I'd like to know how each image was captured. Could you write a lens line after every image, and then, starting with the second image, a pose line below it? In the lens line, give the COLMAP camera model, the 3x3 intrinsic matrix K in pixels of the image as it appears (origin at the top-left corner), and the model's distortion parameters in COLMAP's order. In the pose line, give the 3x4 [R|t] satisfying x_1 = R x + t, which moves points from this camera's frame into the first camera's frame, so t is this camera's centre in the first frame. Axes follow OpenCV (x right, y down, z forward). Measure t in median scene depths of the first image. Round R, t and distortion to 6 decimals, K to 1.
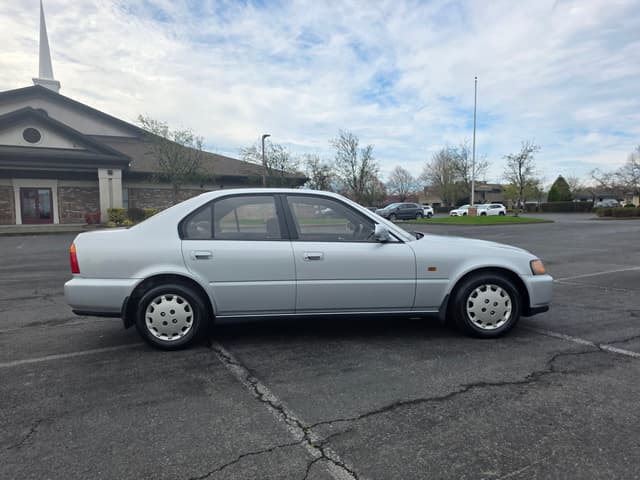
lens RADIAL K [[436.4, 0, 325.2], [0, 436.4, 242.7], [0, 0, 1]] dist [0.068451, -0.061929]
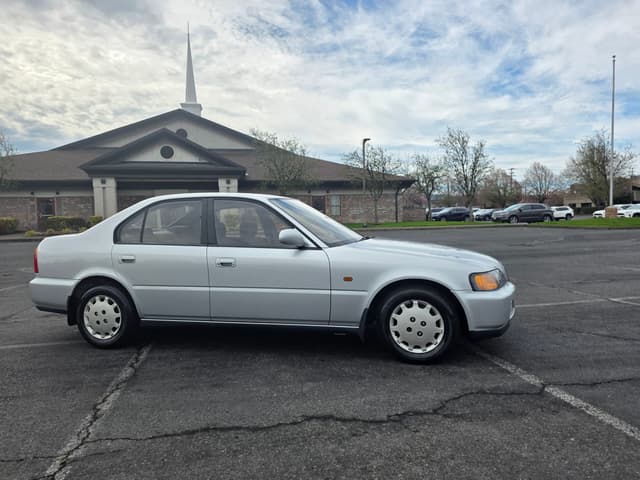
lens RADIAL K [[437.1, 0, 322.1], [0, 437.1, 233.3], [0, 0, 1]] dist [0.070180, -0.064051]
pose [[0.953765, 0.002664, -0.300541, 0.452024], [-0.011457, 0.999556, -0.027497, -0.008341], [0.300334, 0.029669, 0.953372, 0.132443]]
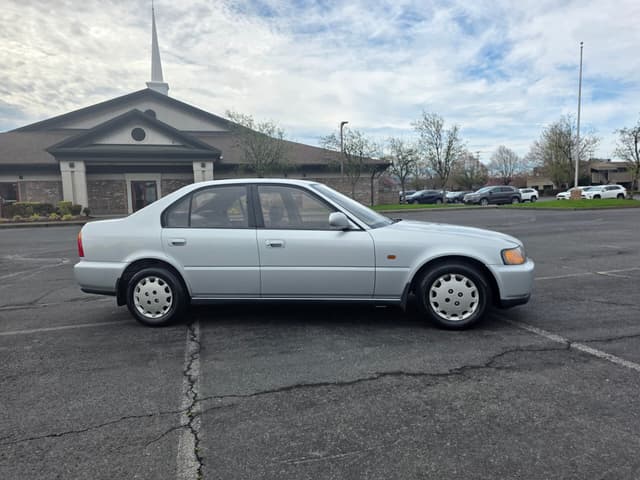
lens RADIAL K [[441.3, 0, 324.3], [0, 441.3, 236.2], [0, 0, 1]] dist [0.072067, -0.071766]
pose [[0.974369, 0.002221, -0.224943, 0.313973], [0.001215, 0.999885, 0.015138, -0.002295], [0.224951, -0.015023, 0.974254, -0.003520]]
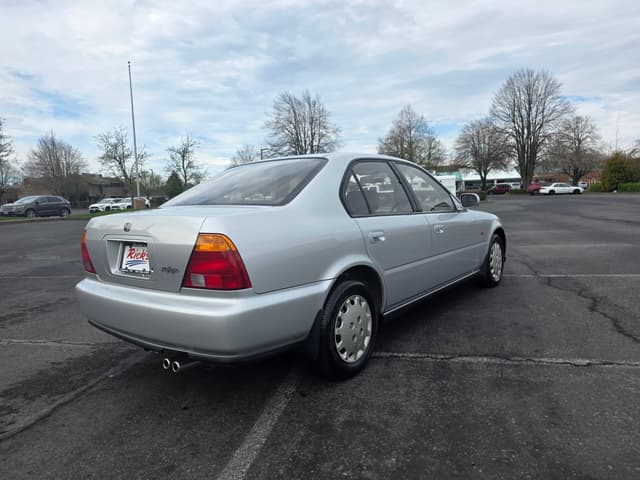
lens RADIAL K [[431.6, 0, 334.1], [0, 431.6, 237.3], [0, 0, 1]] dist [0.076307, -0.062716]
pose [[0.645194, -0.083089, 0.759487, -0.857674], [0.083389, 0.995788, 0.038101, -0.004032], [-0.759454, 0.038750, 0.649405, 0.546804]]
